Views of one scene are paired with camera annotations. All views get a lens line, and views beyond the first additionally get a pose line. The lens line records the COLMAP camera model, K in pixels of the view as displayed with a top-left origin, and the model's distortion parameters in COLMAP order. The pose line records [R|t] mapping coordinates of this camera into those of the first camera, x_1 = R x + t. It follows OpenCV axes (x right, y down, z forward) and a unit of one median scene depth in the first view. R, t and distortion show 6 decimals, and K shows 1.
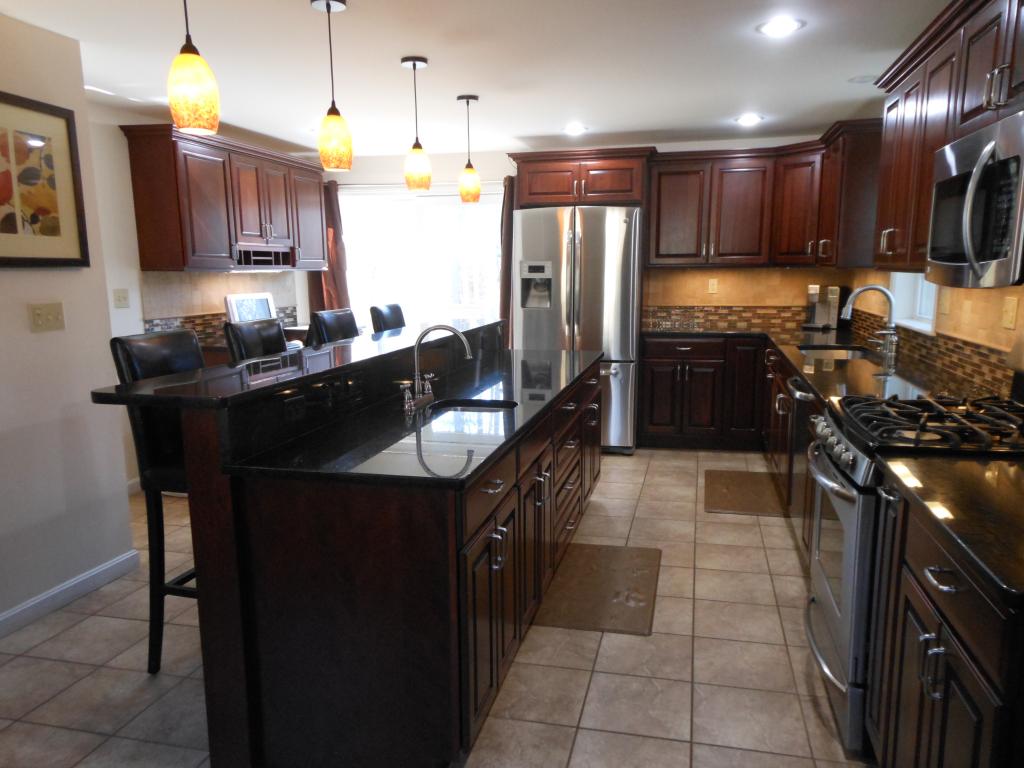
lens RADIAL K [[764.4, 0, 528.9], [0, 764.4, 420.0], [0, 0, 1]] dist [0.027045, 0.002432]
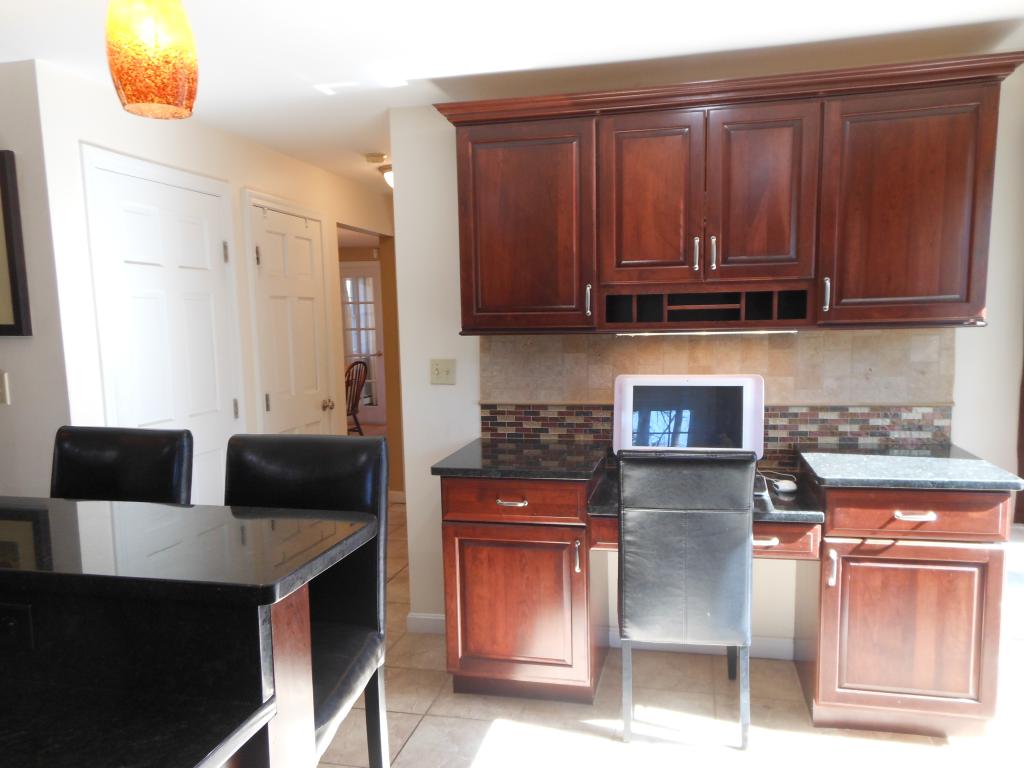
lens RADIAL K [[764.4, 0, 515.3], [0, 764.4, 394.0], [0, 0, 1]] dist [0.027045, 0.002432]
pose [[0.029509, 0.096130, -0.994931, 0.186630], [-0.181558, 0.979323, 0.089237, -0.213872], [0.982937, 0.178005, 0.046352, 1.043663]]
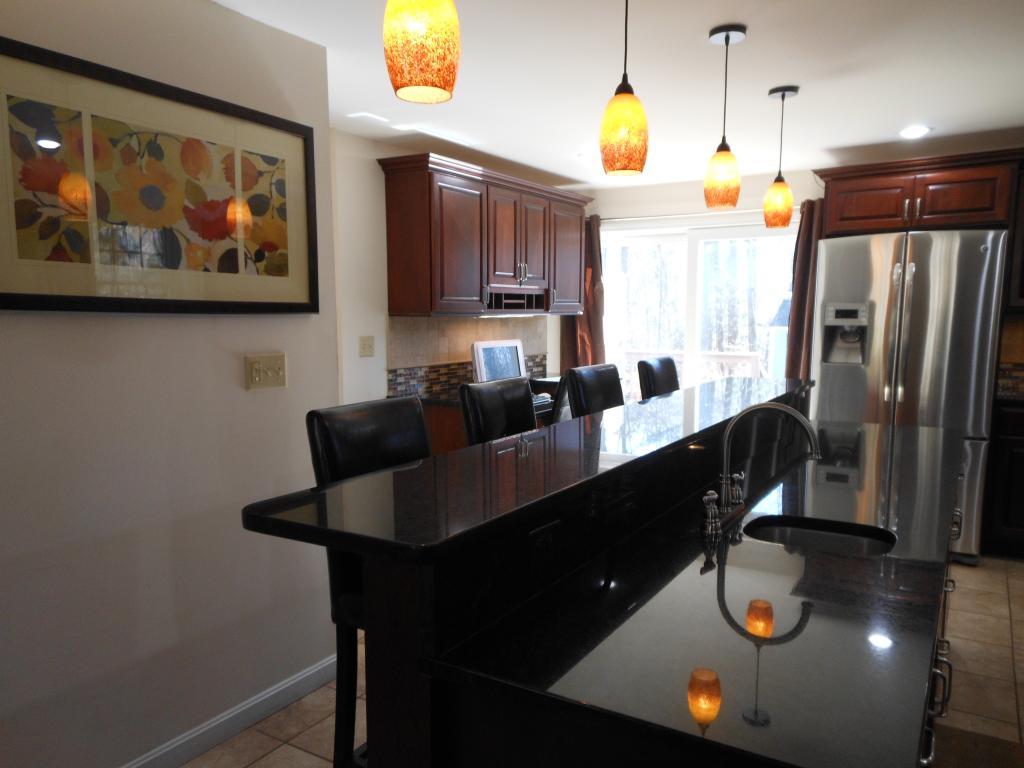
lens RADIAL K [[764.4, 0, 526.9], [0, 764.4, 419.1], [0, 0, 1]] dist [0.027045, 0.002432]
pose [[0.951308, 0.045113, -0.304922, -0.067674], [-0.062001, 0.997019, -0.045923, -0.041604], [0.301941, 0.062592, 0.951270, 0.201876]]
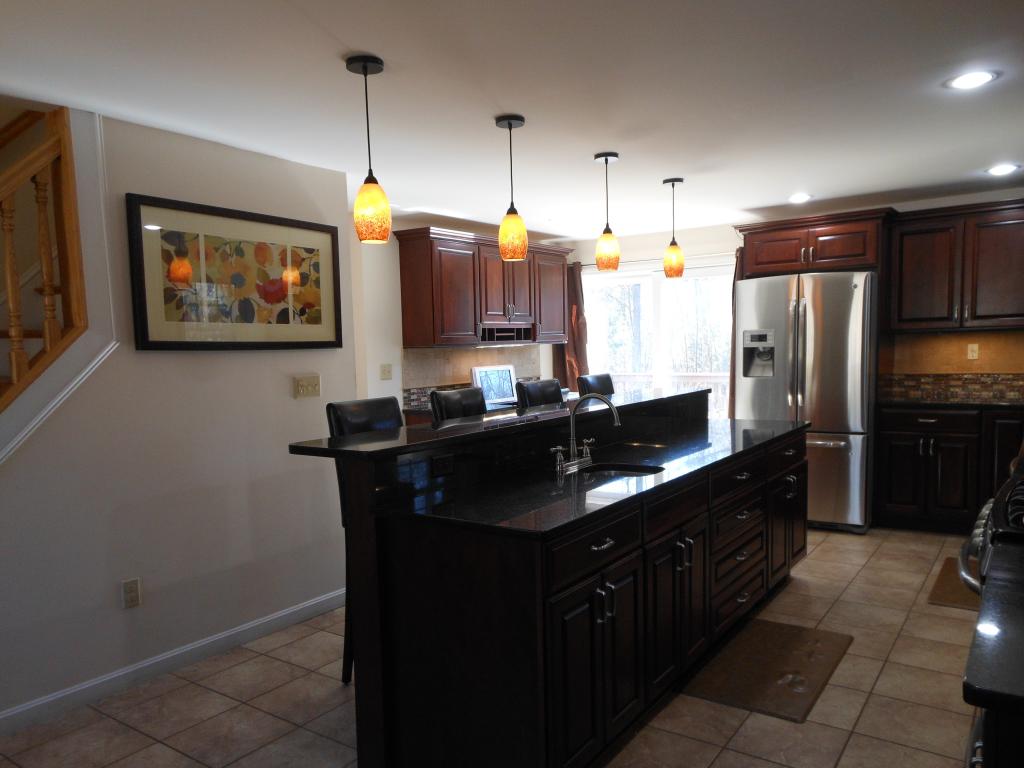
lens RADIAL K [[764.4, 0, 528.2], [0, 764.4, 422.3], [0, 0, 1]] dist [0.027045, 0.002432]
pose [[0.930161, 0.018264, -0.366698, 0.118450], [-0.049419, 0.995901, -0.075752, 0.001296], [0.363811, 0.088584, 0.927251, -0.020133]]
